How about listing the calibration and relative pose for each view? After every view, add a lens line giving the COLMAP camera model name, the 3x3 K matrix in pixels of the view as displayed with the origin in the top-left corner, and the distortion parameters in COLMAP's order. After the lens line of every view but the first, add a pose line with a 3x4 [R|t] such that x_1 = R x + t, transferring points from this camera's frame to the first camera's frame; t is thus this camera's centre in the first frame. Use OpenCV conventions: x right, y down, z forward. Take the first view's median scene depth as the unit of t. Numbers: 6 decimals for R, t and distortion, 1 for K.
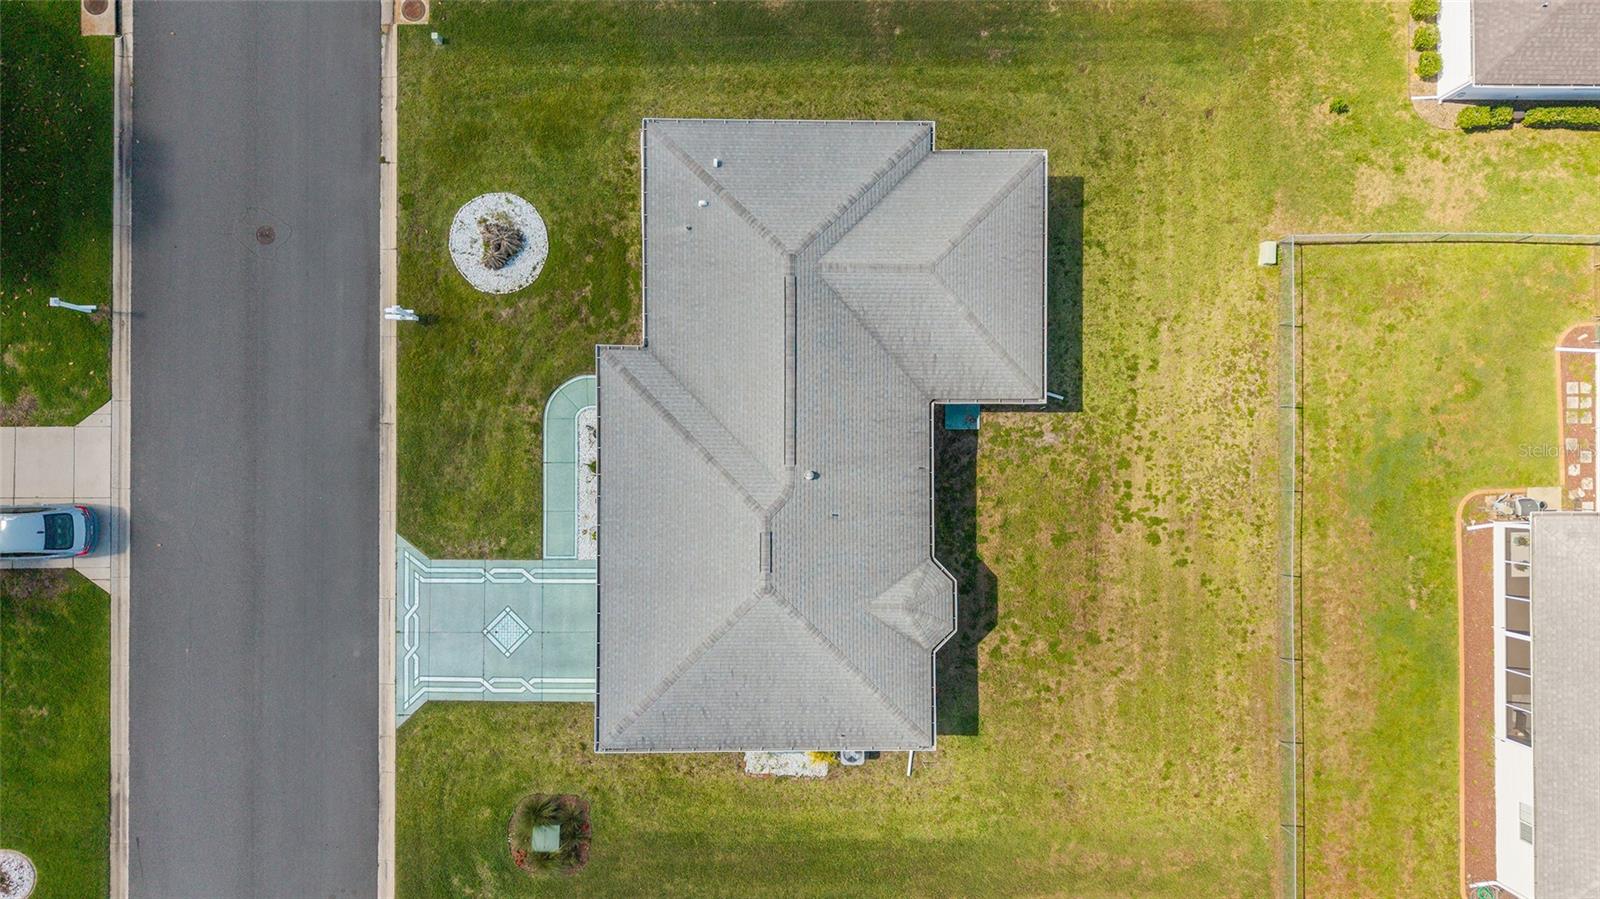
lens RADIAL K [[1072.7, 0, 794.2], [0, 1072.7, 448.3], [0, 0, 1]] dist [0.041317, -0.062616]
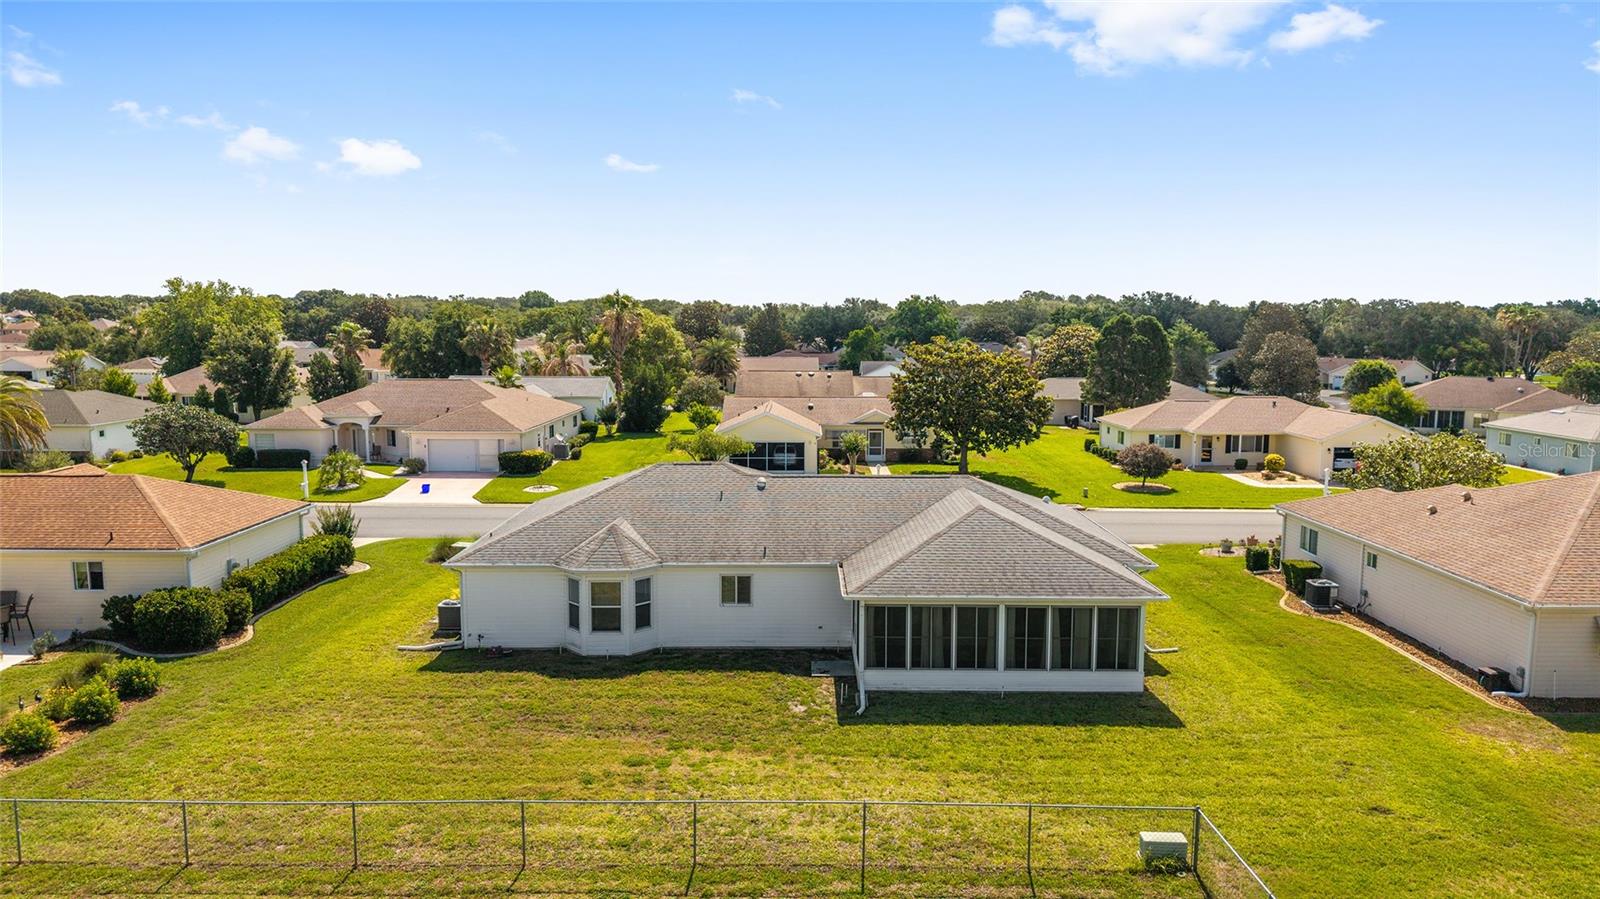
lens RADIAL K [[1072.7, 0, 794.2], [0, 1072.7, 448.3], [0, 0, 1]] dist [0.041317, -0.062616]
pose [[-0.005575, 0.073551, -0.997276, 0.929308], [-0.999901, 0.012447, 0.006508, -0.012481], [0.012892, 0.997214, 0.073474, 0.776263]]
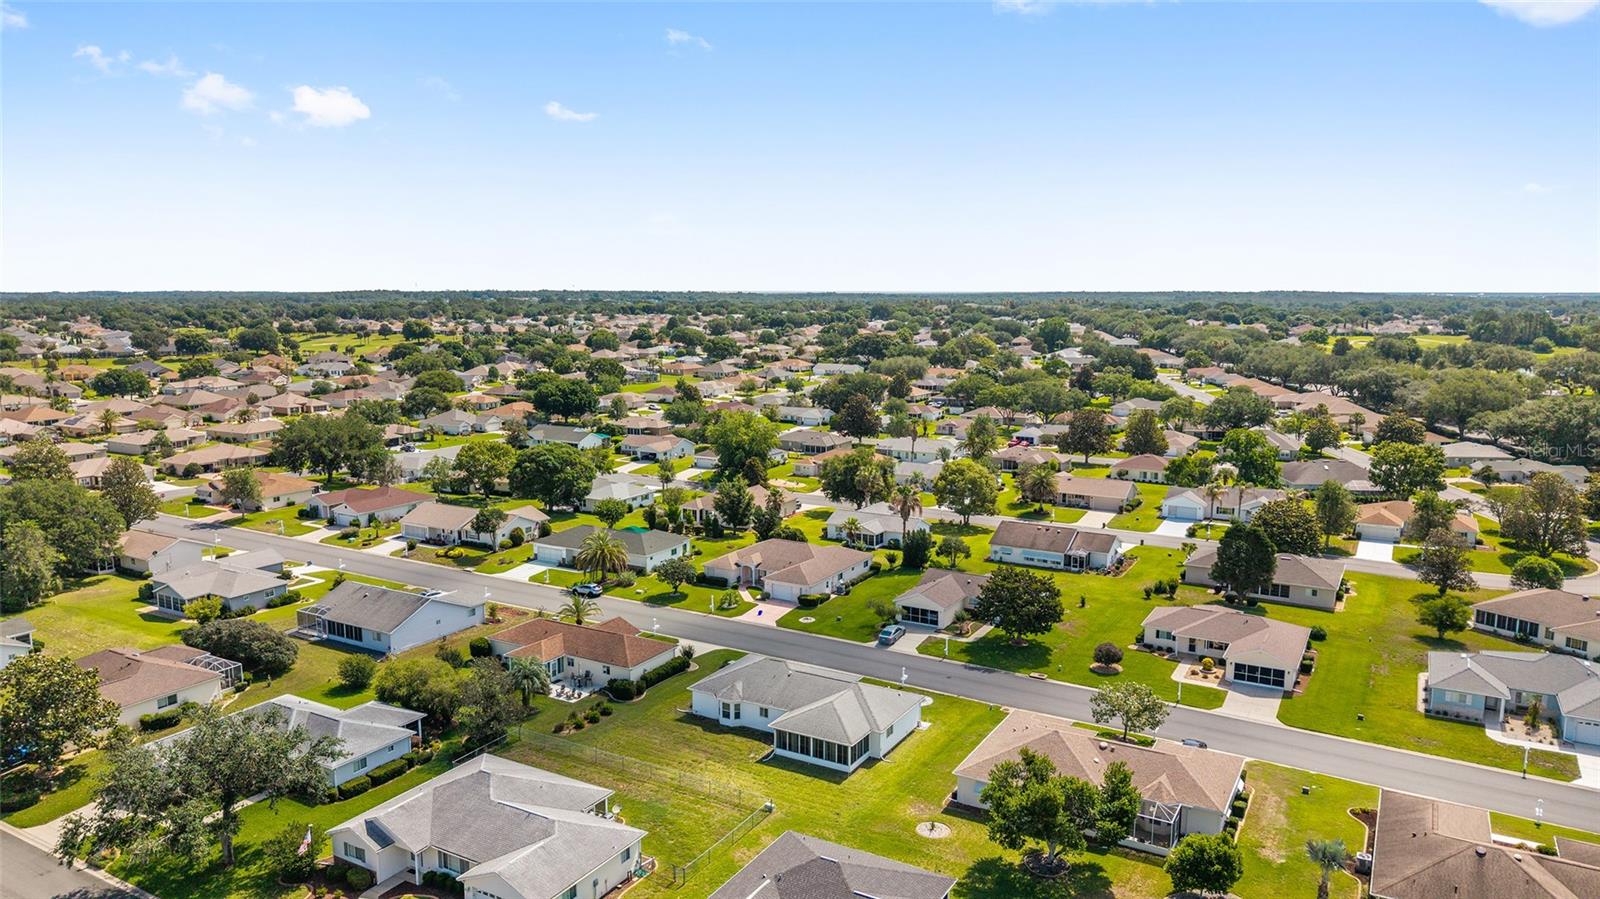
lens RADIAL K [[1072.7, 0, 794.2], [0, 1072.7, 448.3], [0, 0, 1]] dist [0.041317, -0.062616]
pose [[-0.512882, 0.089527, -0.853778, 2.195673], [-0.858440, -0.060195, 0.509370, -1.268650], [-0.005791, 0.994164, 0.107726, 0.053083]]
